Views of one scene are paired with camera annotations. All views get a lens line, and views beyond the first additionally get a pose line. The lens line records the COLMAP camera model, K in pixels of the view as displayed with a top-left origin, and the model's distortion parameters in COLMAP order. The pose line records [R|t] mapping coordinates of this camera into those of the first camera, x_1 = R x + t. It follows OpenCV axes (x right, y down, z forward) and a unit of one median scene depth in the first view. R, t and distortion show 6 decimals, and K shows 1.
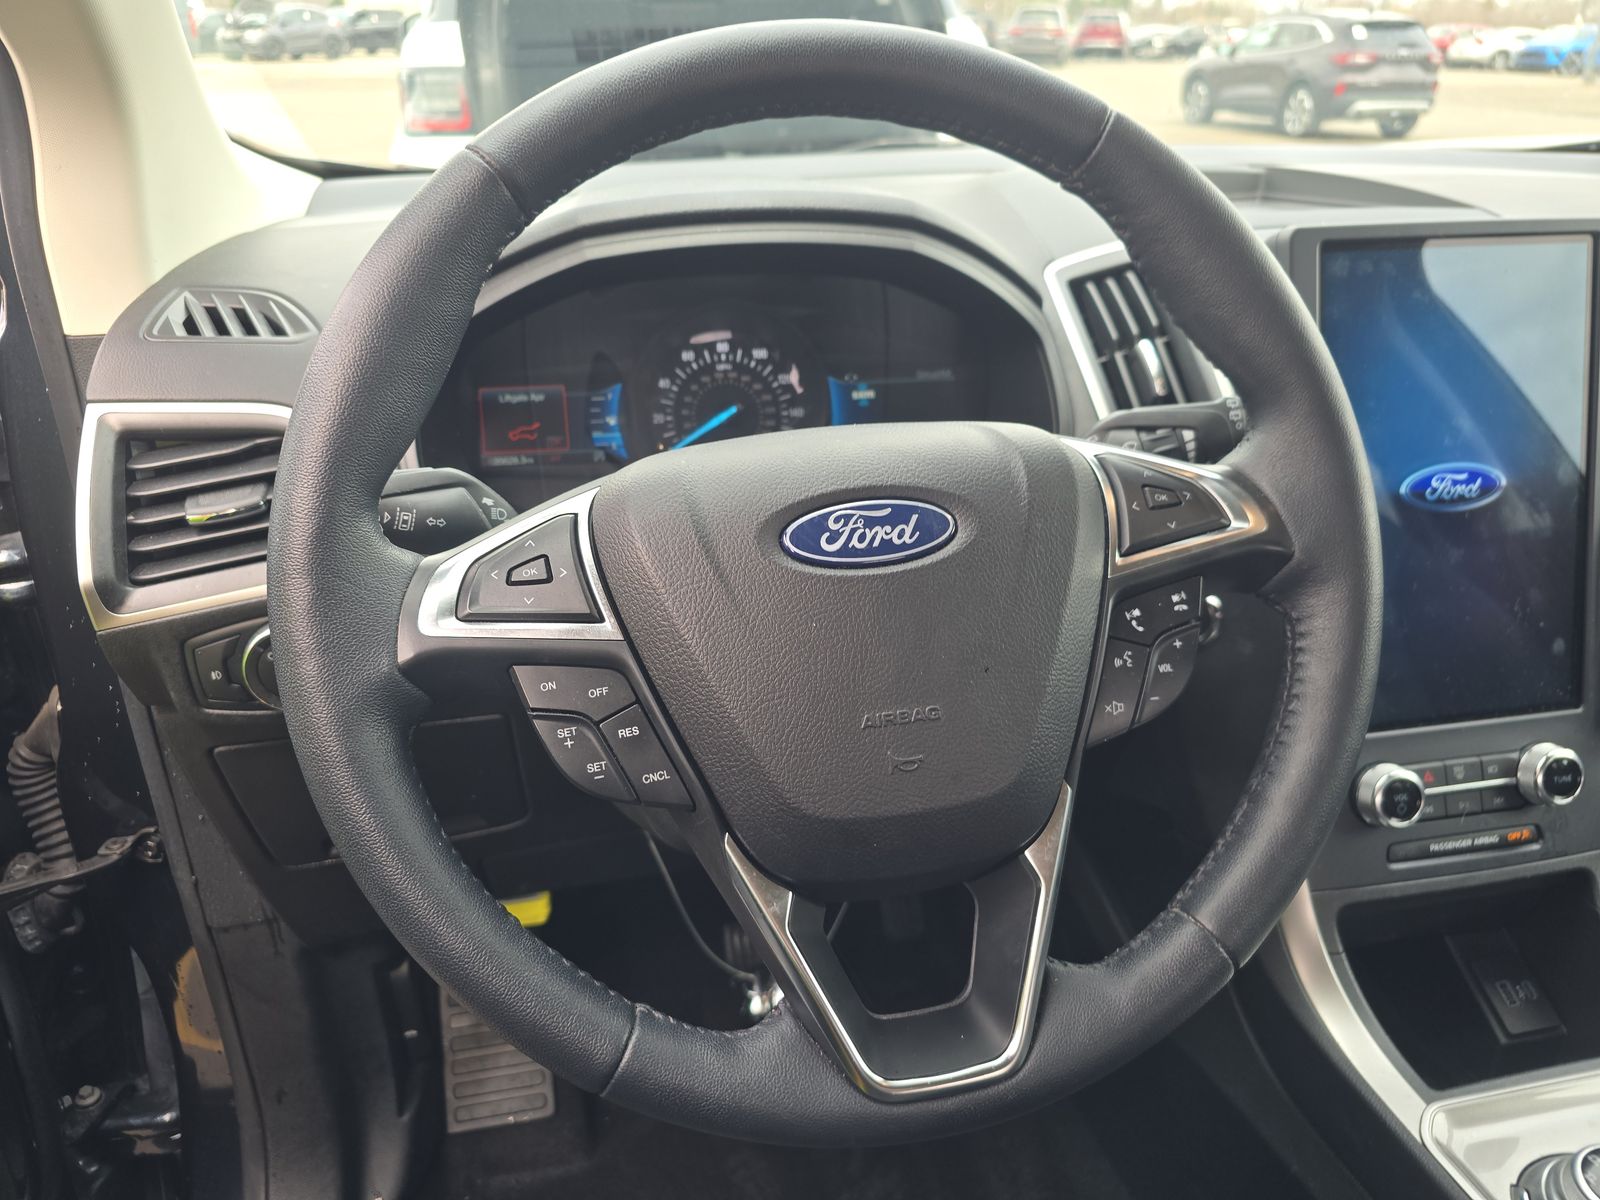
lens RADIAL K [[1078.1, 0, 798.1], [0, 1078.1, 593.9], [0, 0, 1]] dist [0.037005, -0.021991]
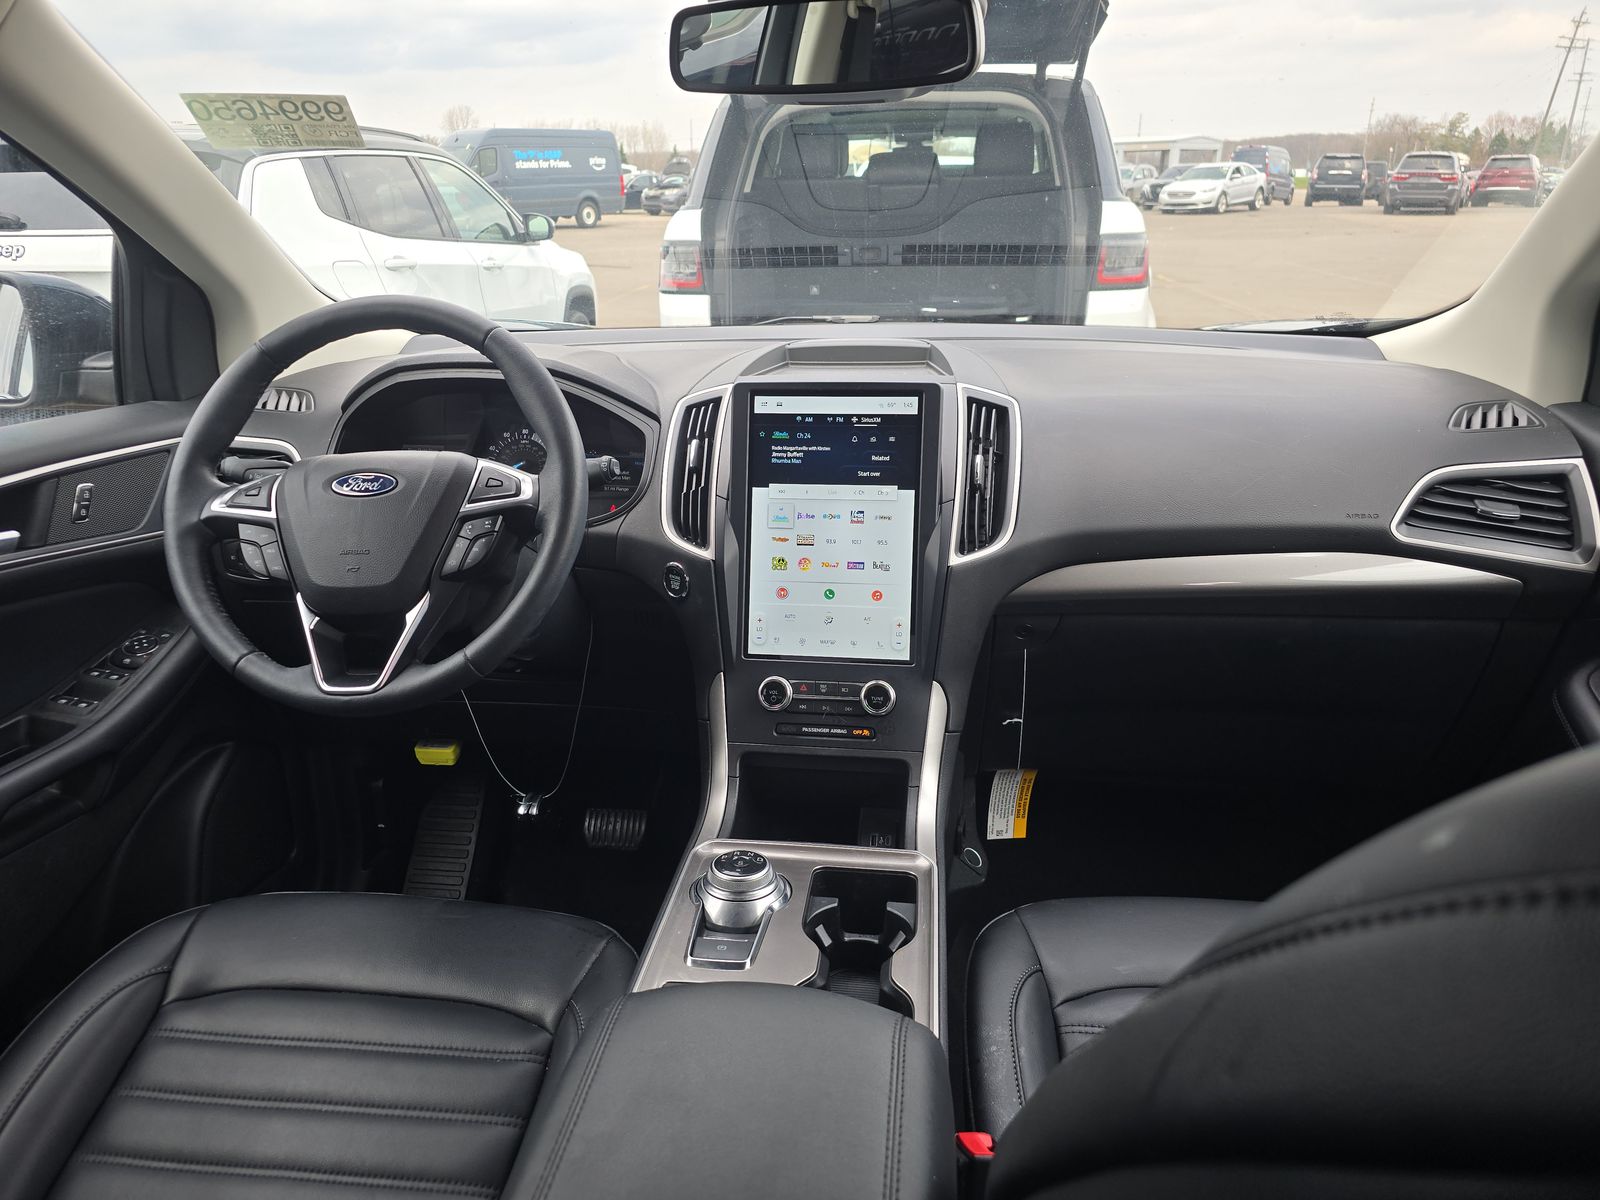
lens RADIAL K [[1078.1, 0, 798.9], [0, 1078.1, 610.9], [0, 0, 1]] dist [0.037005, -0.021991]
pose [[0.952685, 0.093491, -0.289224, 0.940391], [-0.122040, 0.989110, -0.082264, 0.167924], [0.278383, 0.113669, 0.953720, -0.592916]]
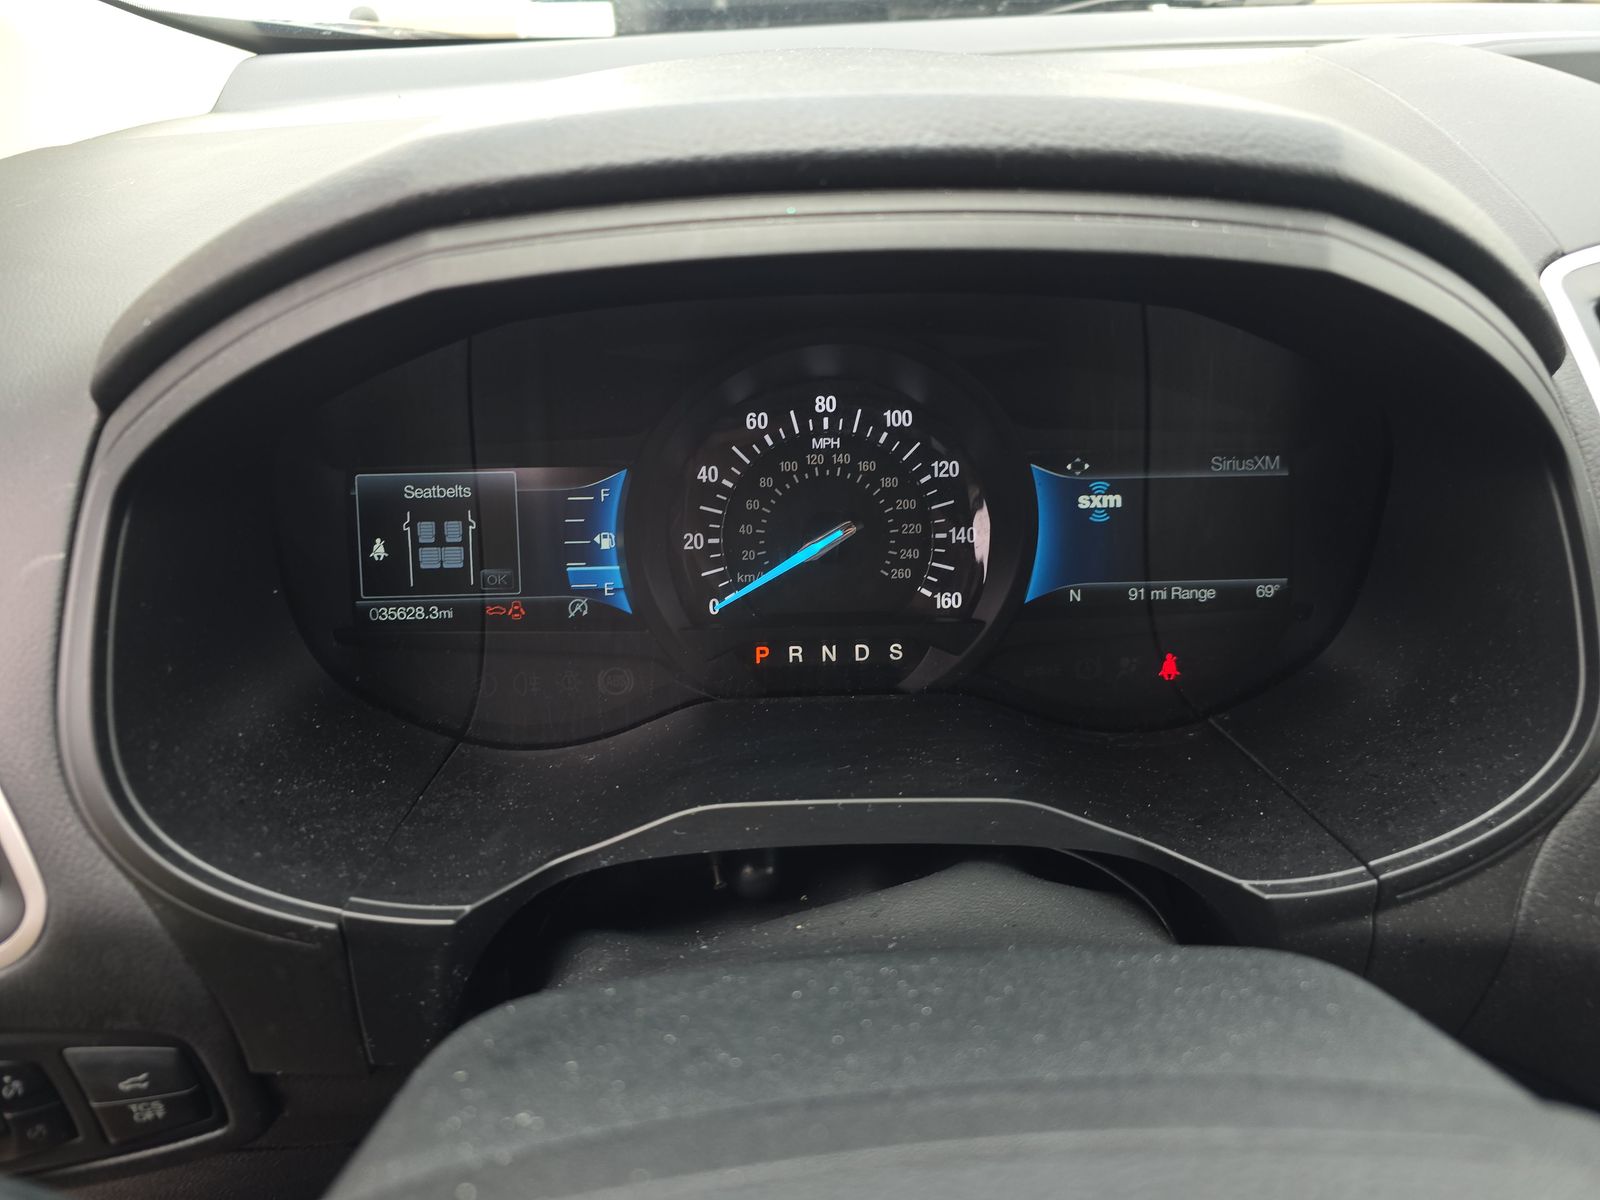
lens RADIAL K [[1078.1, 0, 798.5], [0, 1078.1, 588.6], [0, 0, 1]] dist [0.037005, -0.021991]
pose [[0.989891, 0.065908, -0.125587, -0.013216], [-0.053878, 0.993836, 0.096892, -0.192274], [0.131199, -0.089146, 0.987340, 0.494231]]
